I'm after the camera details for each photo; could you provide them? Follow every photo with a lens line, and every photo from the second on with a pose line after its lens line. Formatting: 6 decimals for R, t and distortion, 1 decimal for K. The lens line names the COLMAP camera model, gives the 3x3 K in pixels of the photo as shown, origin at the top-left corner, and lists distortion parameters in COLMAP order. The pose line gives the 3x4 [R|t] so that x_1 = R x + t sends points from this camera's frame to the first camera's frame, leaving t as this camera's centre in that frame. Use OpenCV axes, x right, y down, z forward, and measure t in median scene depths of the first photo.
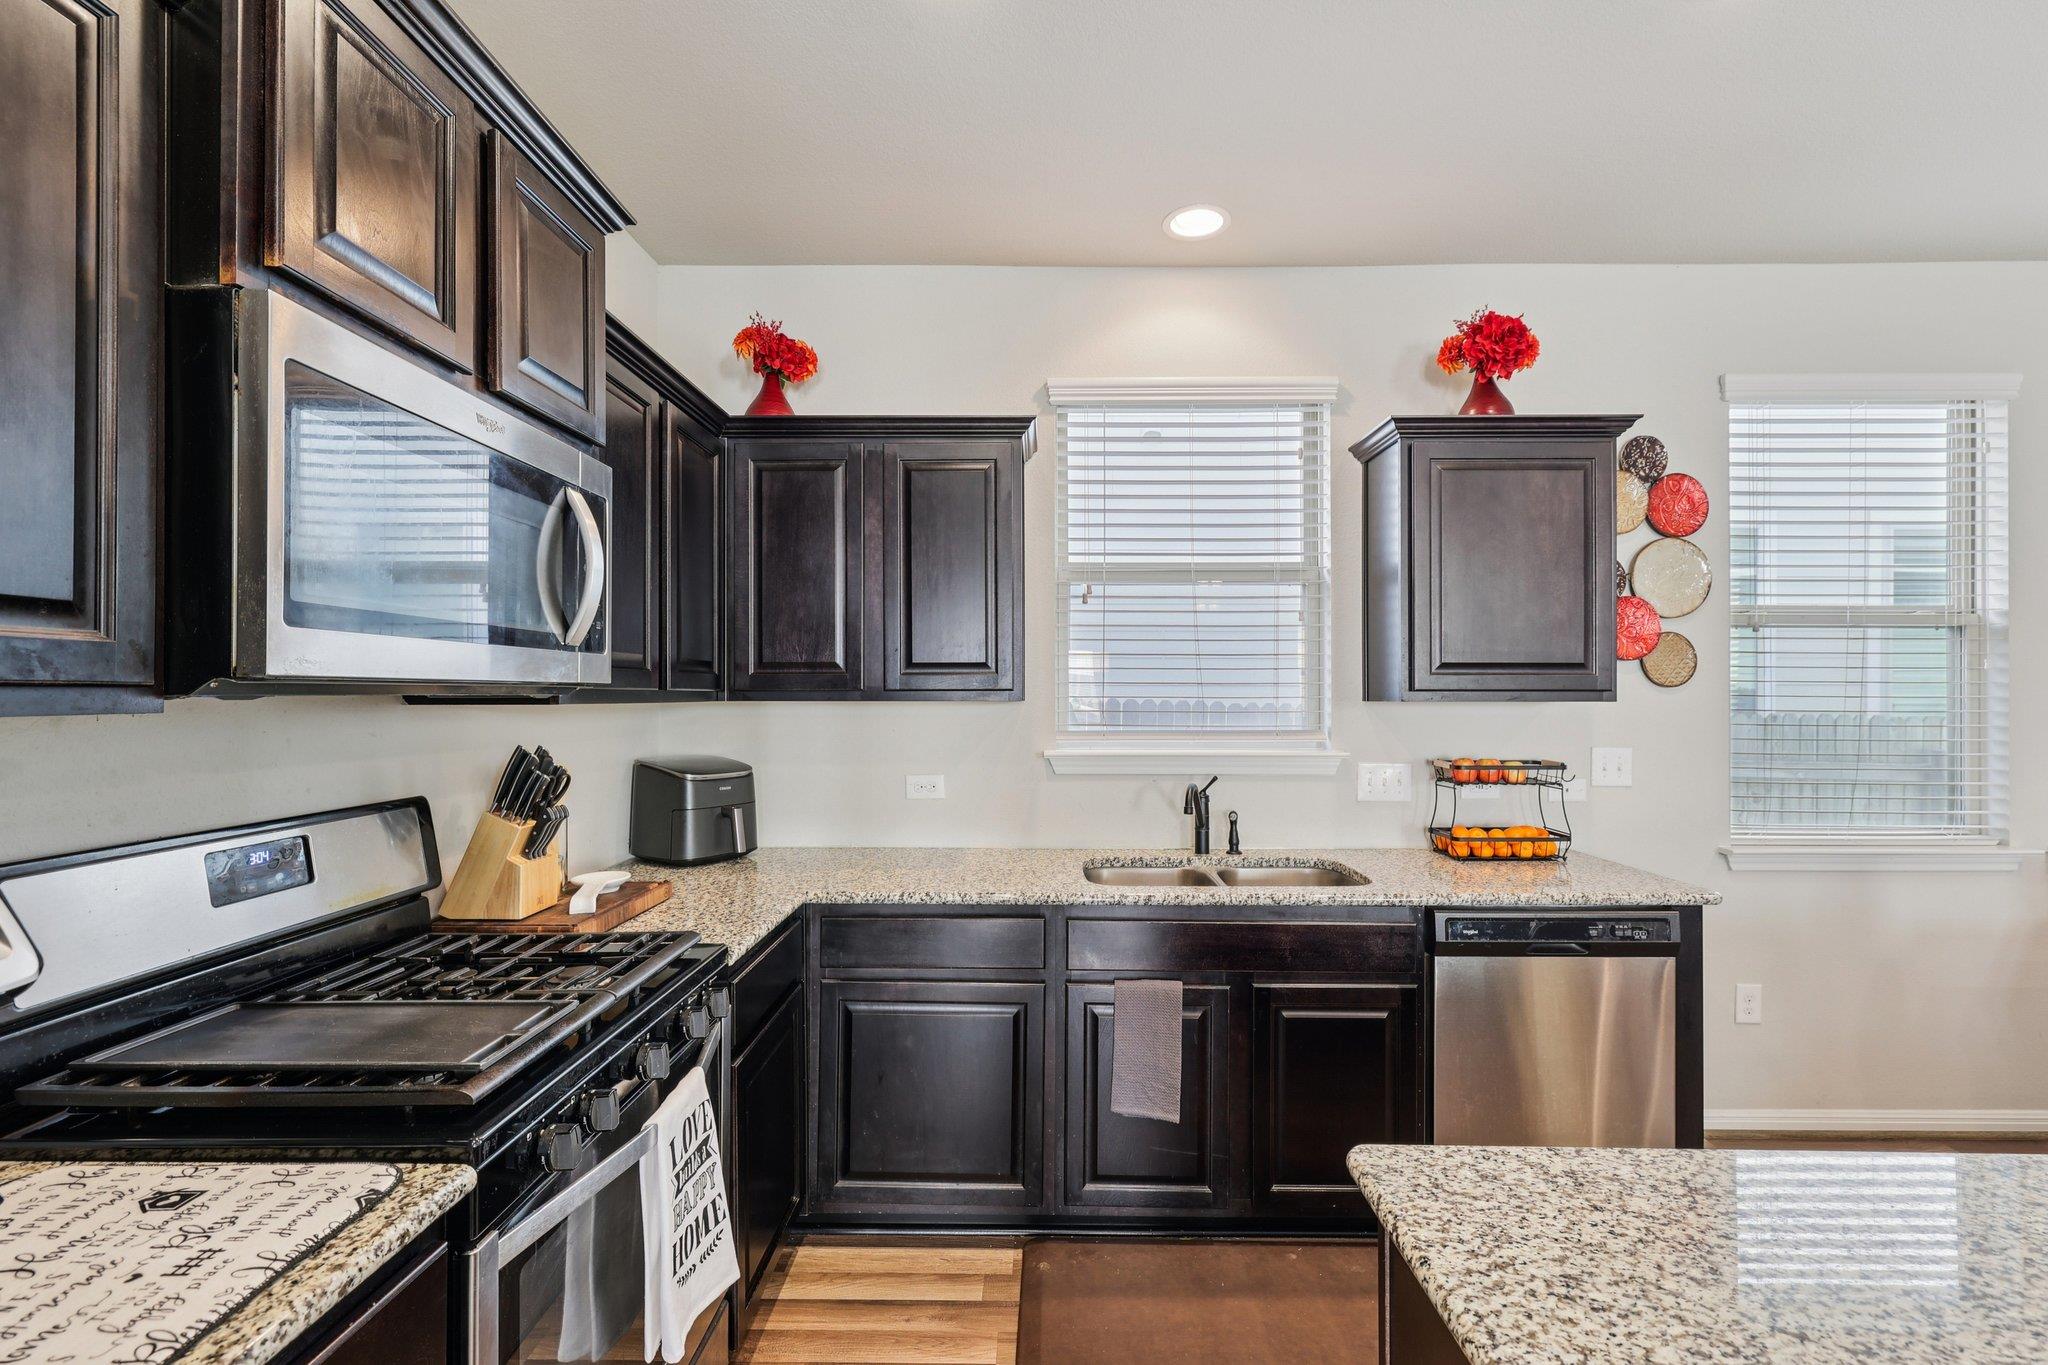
lens RADIAL K [[898.5, 0, 1031.6], [0, 898.5, 690.2], [0, 0, 1]] dist [0.000144, 0.000233]
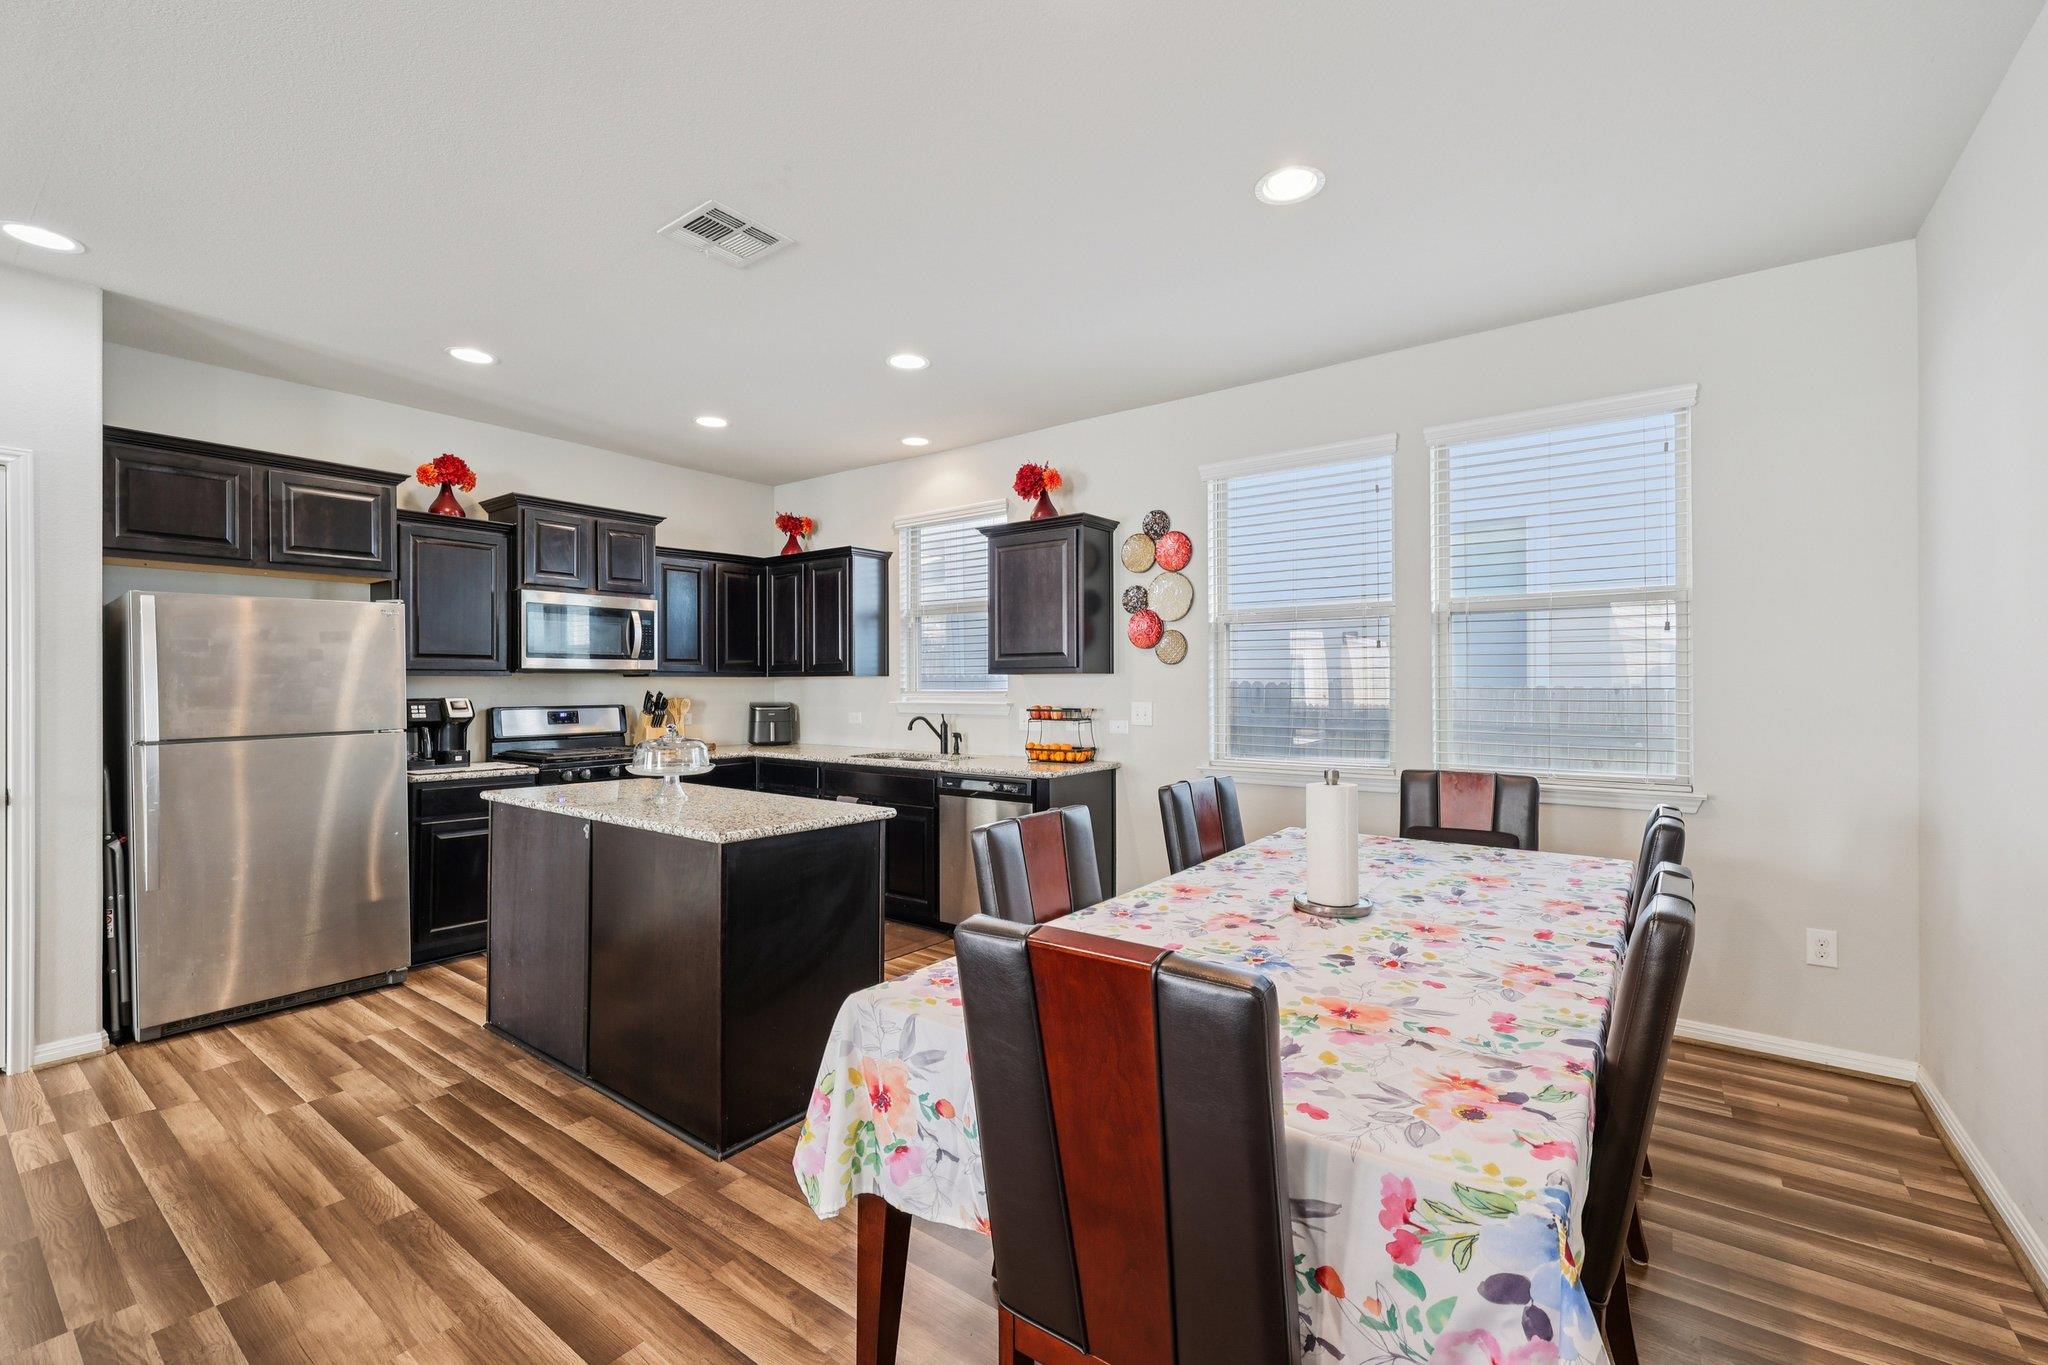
lens RADIAL K [[863.1, 0, 1026.1], [0, 863.1, 689.0], [0, 0, 1]] dist [-0.001128, 0.000933]
pose [[0.813561, -0.000599, -0.581480, 1.487573], [0.005984, 0.999955, 0.007341, 0.028454], [0.581449, -0.009452, 0.813528, -0.442879]]
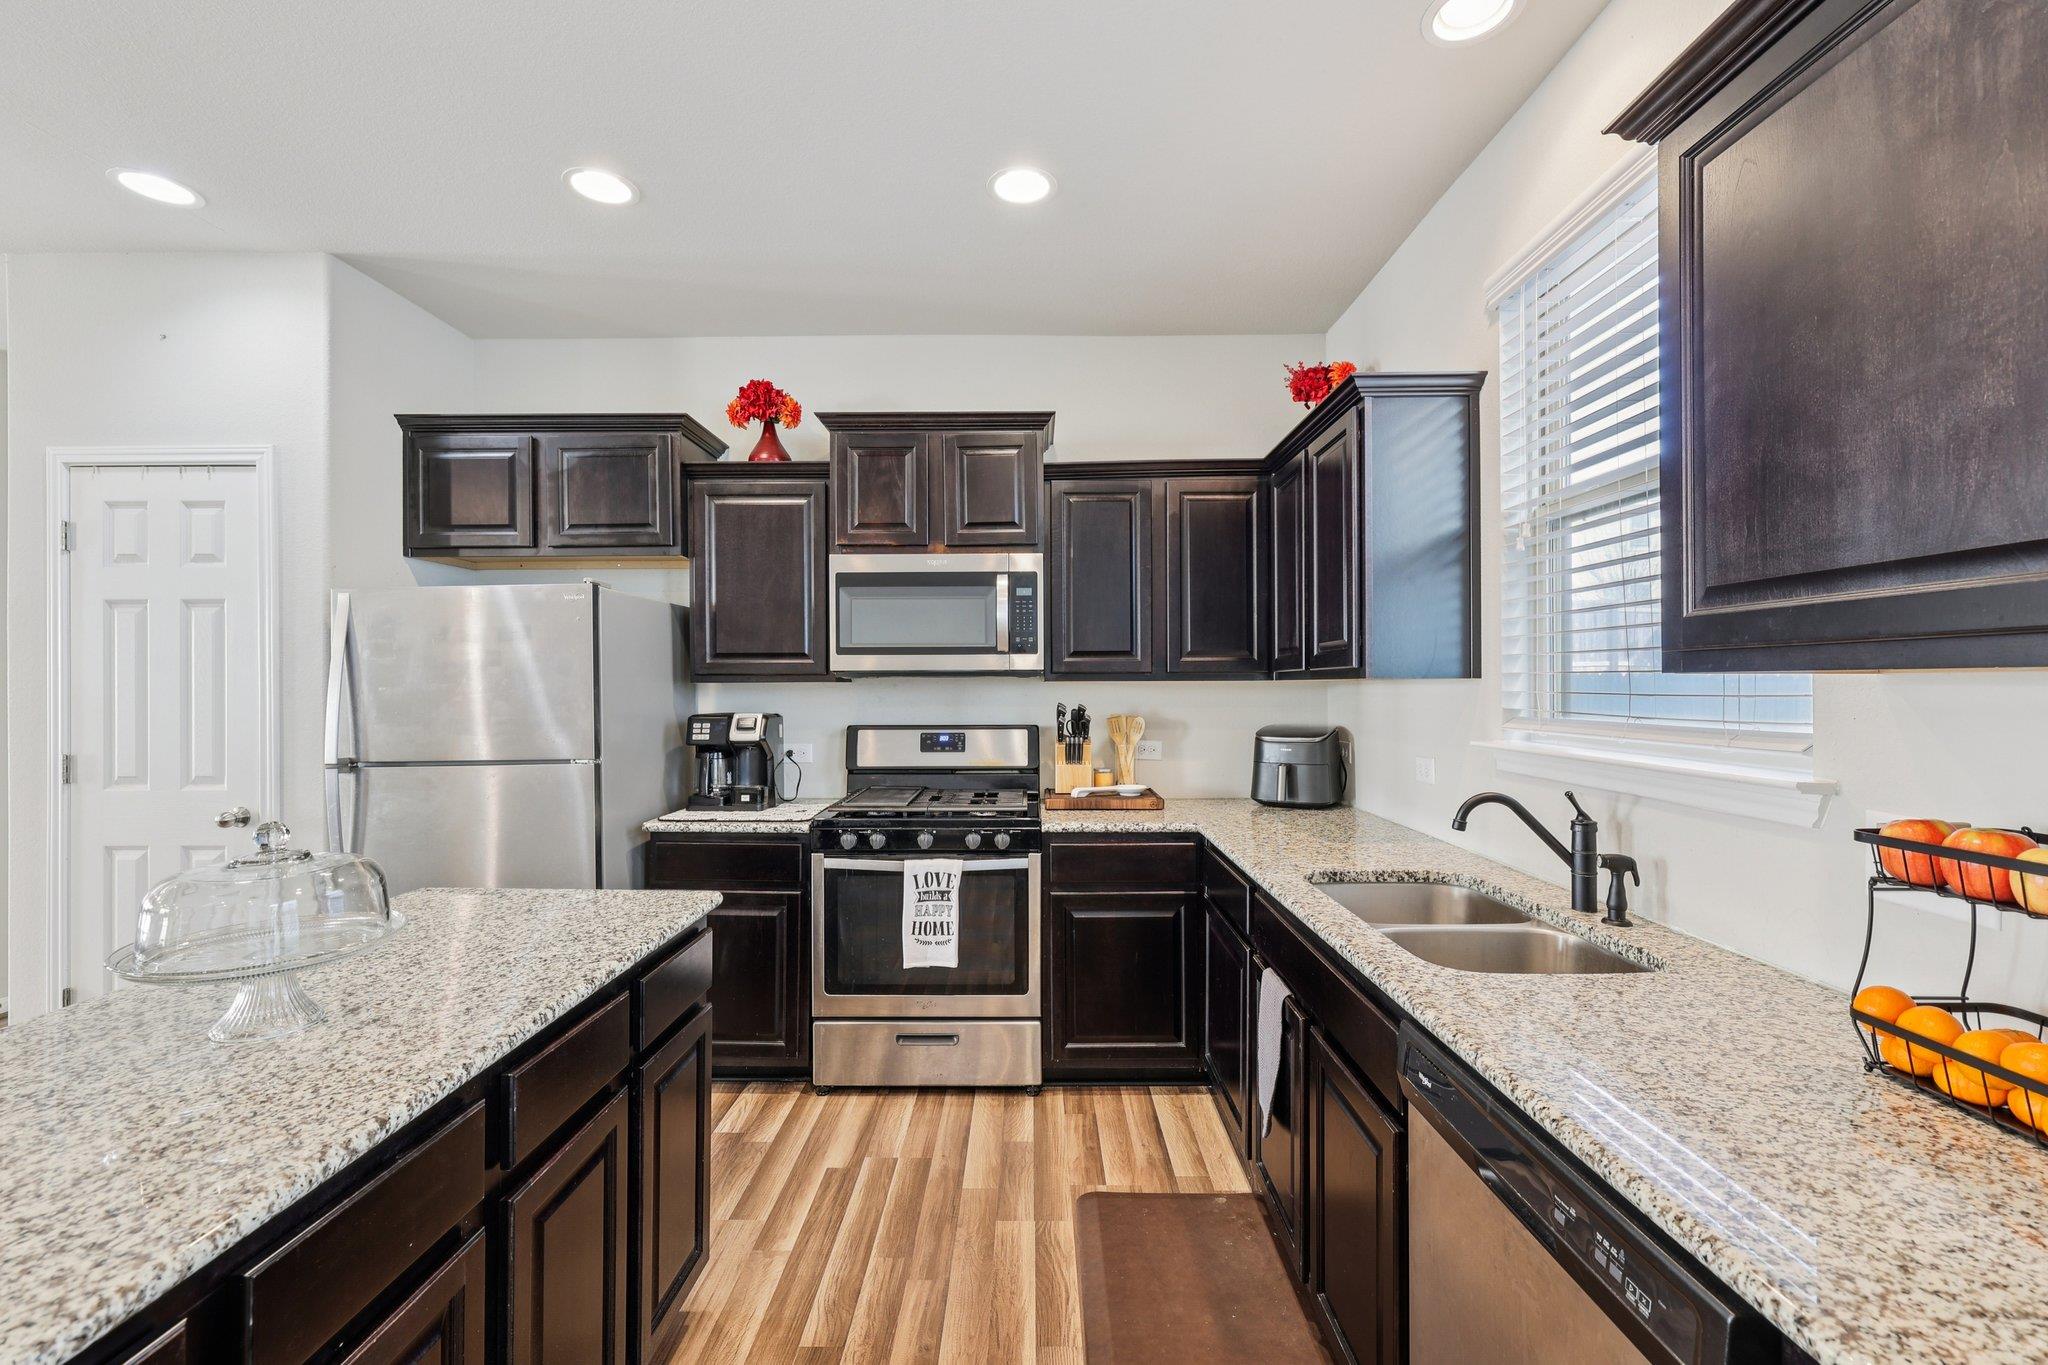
lens RADIAL K [[863.1, 0, 1026.1], [0, 863.1, 689.0], [0, 0, 1]] dist [-0.001128, 0.000933]
pose [[0.013481, 0.003571, -0.999903, 0.848313], [0.005968, 0.999976, 0.003652, 0.015810], [0.999891, -0.006017, 0.013460, 0.607551]]
